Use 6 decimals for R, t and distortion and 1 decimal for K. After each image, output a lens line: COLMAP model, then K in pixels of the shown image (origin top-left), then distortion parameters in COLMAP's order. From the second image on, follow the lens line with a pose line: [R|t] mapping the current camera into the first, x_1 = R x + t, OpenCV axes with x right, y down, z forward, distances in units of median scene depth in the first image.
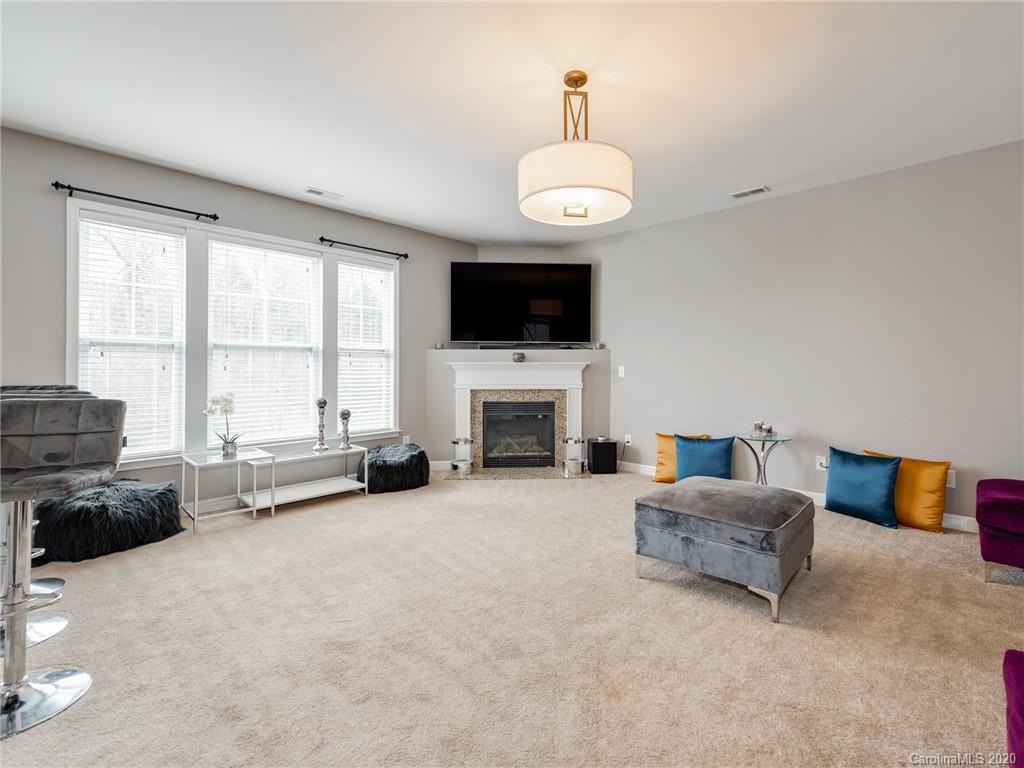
lens RADIAL K [[461.0, 0, 544.2], [0, 461.0, 362.8], [0, 0, 1]] dist [0.002356, 0.000326]
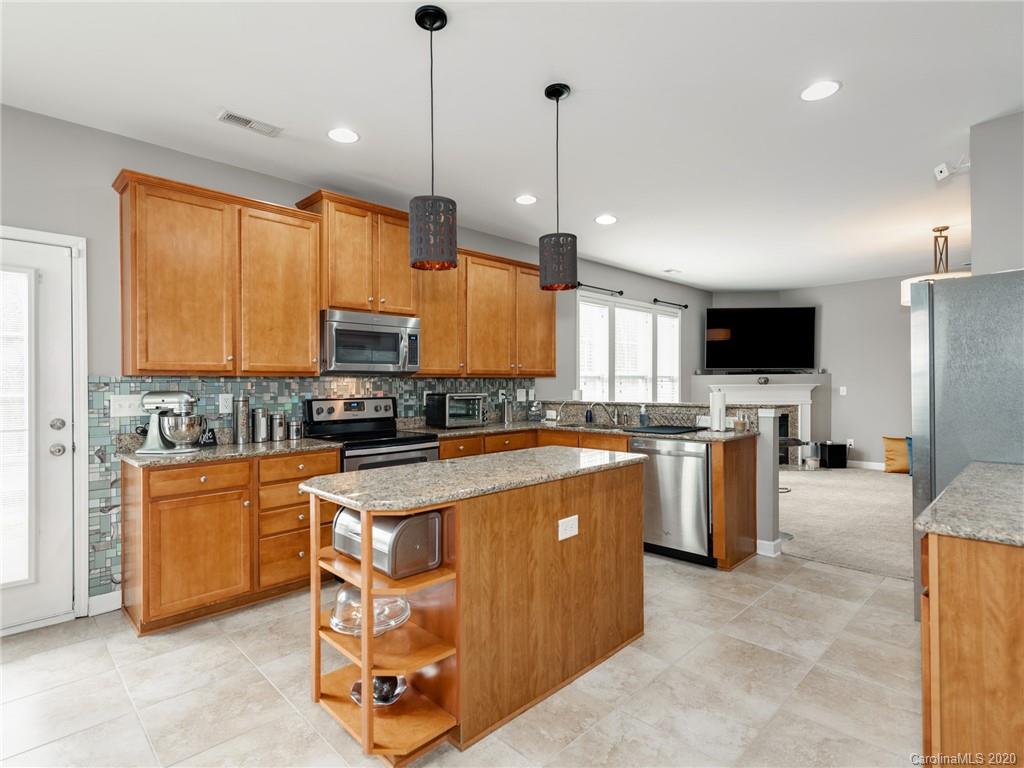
lens RADIAL K [[532.0, 0, 483.4], [0, 532.0, 389.2], [0, 0, 1]] dist [-0.001201, -0.000886]
pose [[0.996934, -0.007987, -0.077840, -0.767683], [0.009362, 0.999806, 0.017310, -0.021935], [0.077687, -0.017986, 0.996816, -0.598233]]
